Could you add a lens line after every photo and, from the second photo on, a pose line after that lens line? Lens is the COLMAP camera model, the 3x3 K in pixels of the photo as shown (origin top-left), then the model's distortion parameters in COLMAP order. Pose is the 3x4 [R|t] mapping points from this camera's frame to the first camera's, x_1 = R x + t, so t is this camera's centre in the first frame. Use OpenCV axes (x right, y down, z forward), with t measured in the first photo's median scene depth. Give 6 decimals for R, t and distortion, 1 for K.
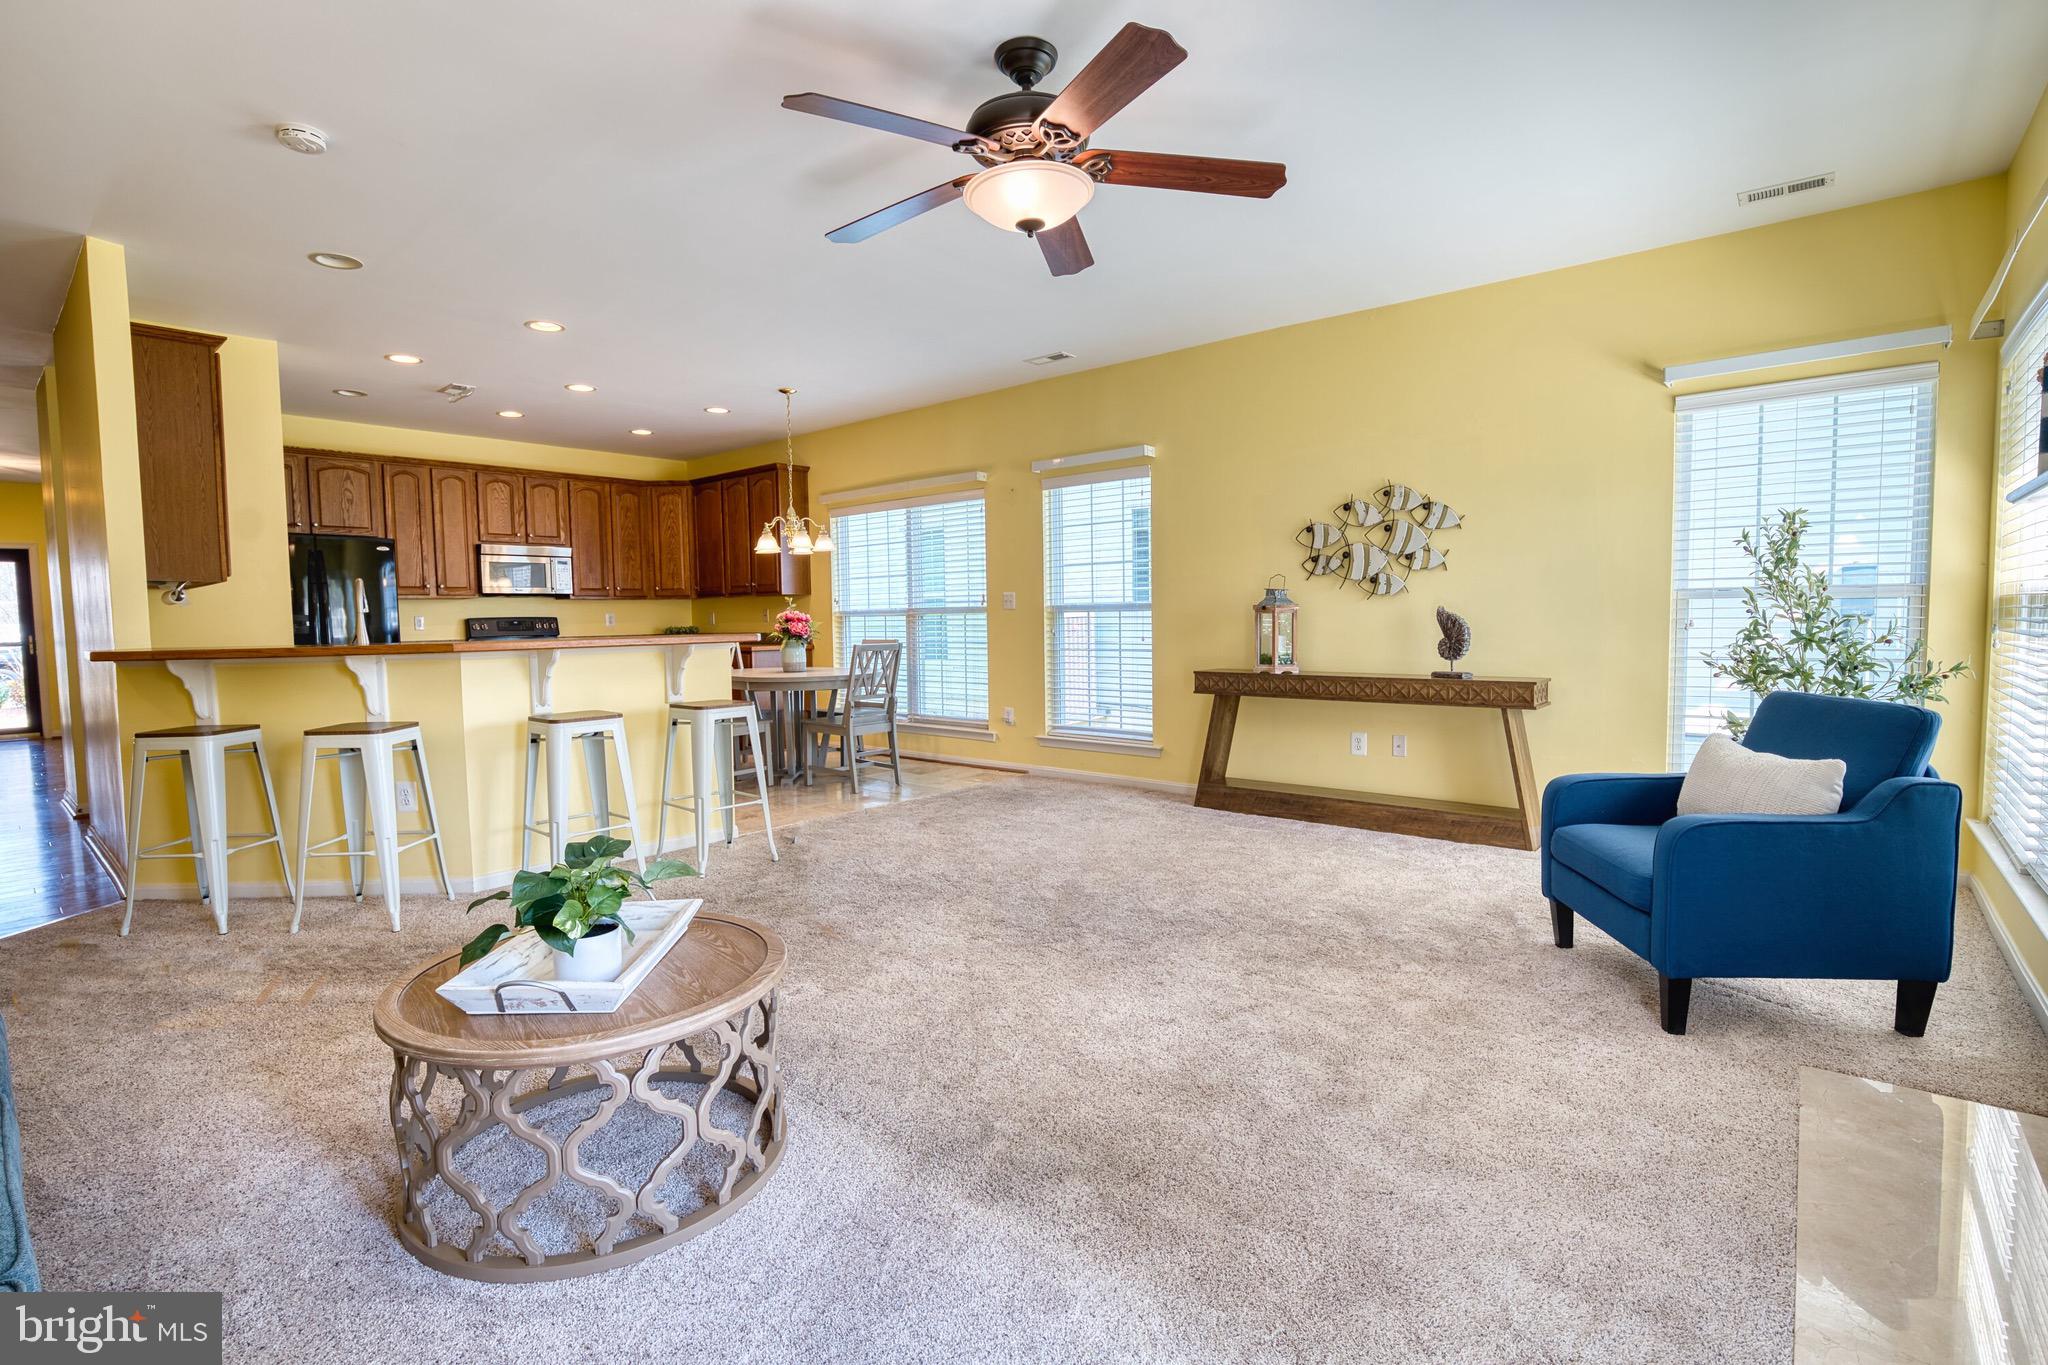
lens RADIAL K [[941.1, 0, 1027.1], [0, 941.1, 677.5], [0, 0, 1]] dist [-0.038843, 0.000144]
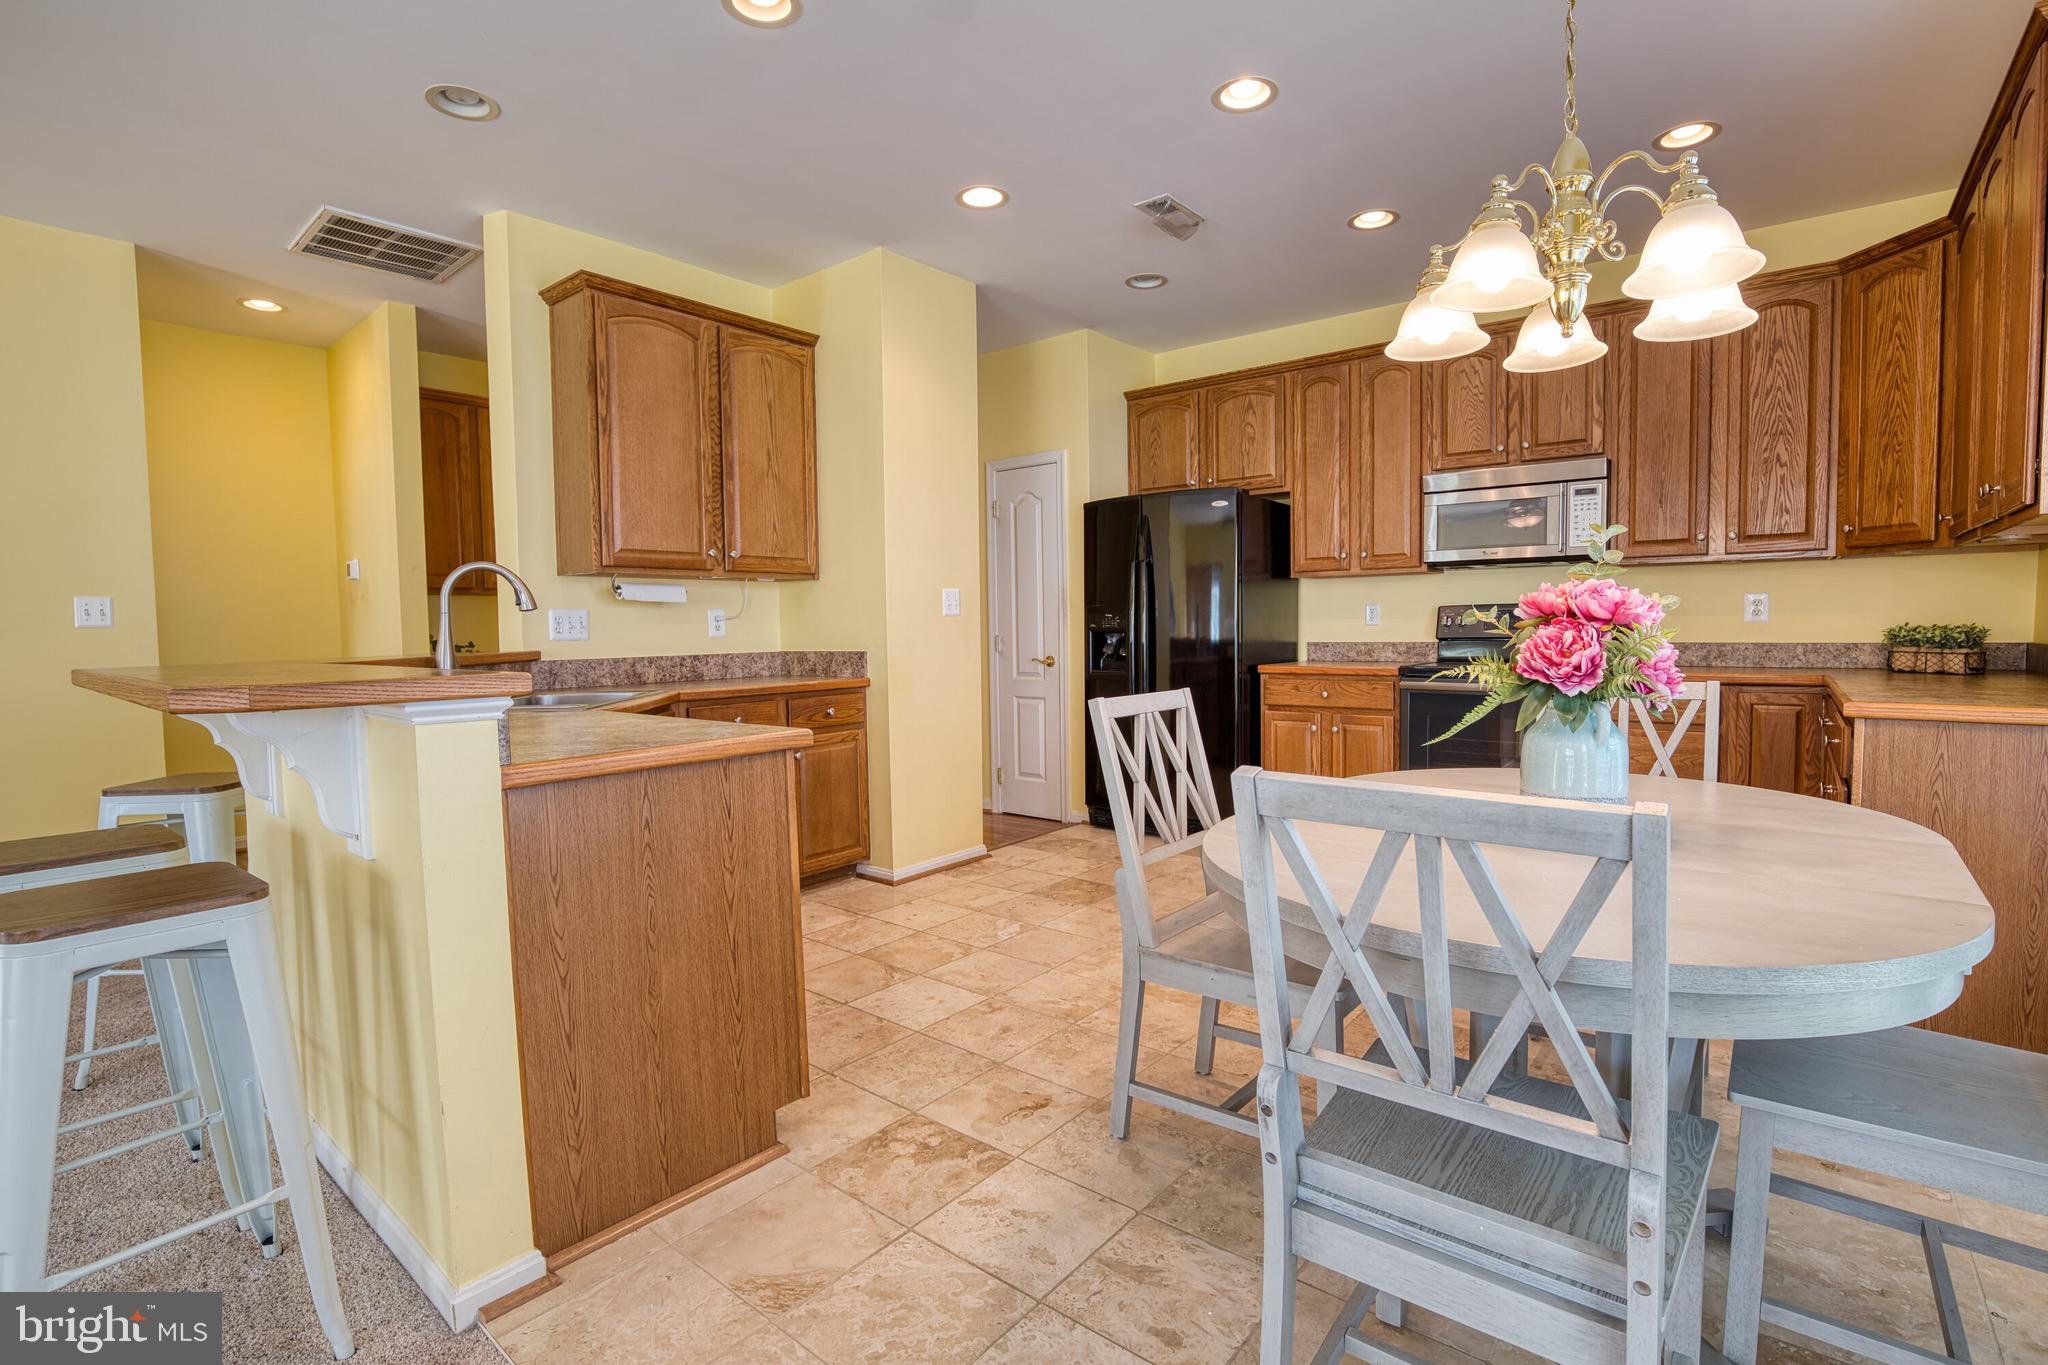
lens RADIAL K [[941.1, 0, 1027.1], [0, 941.1, 677.5], [0, 0, 1]] dist [-0.038843, 0.000144]
pose [[0.015788, 0.073366, -0.997180, -0.022801], [-0.049406, 0.996143, 0.072507, -0.071244], [0.998654, 0.048122, 0.019352, 1.065564]]
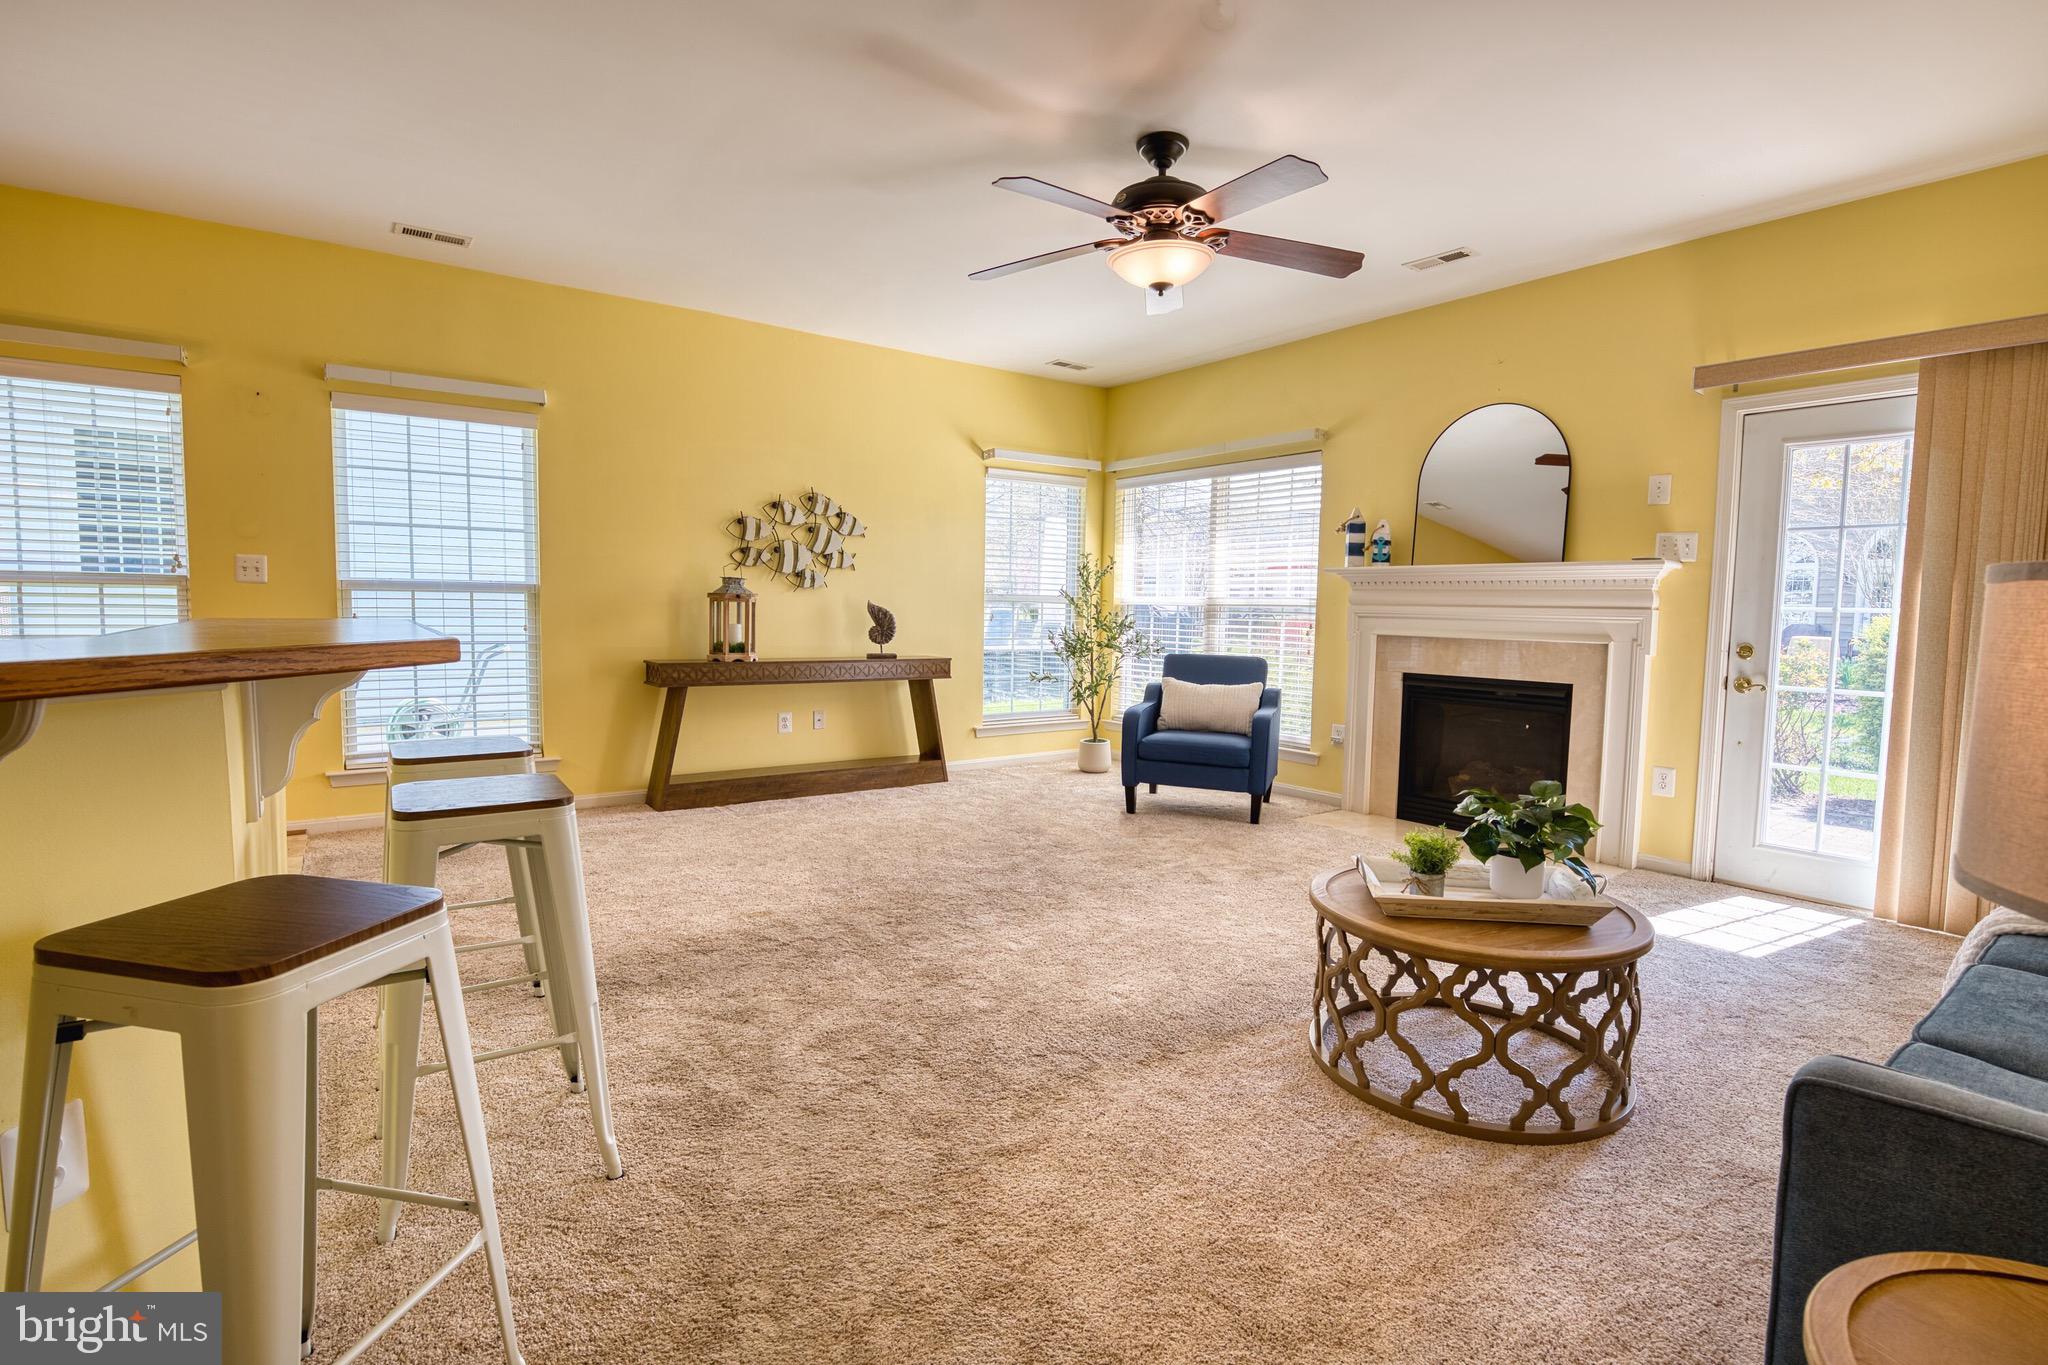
lens RADIAL K [[941.1, 0, 1027.1], [0, 941.1, 677.5], [0, 0, 1]] dist [-0.038843, 0.000144]
pose [[0.236274, -0.052418, 0.970272, -0.622012], [0.040157, 0.998218, 0.044149, -0.018684], [-0.970856, 0.028532, 0.237958, 0.441762]]
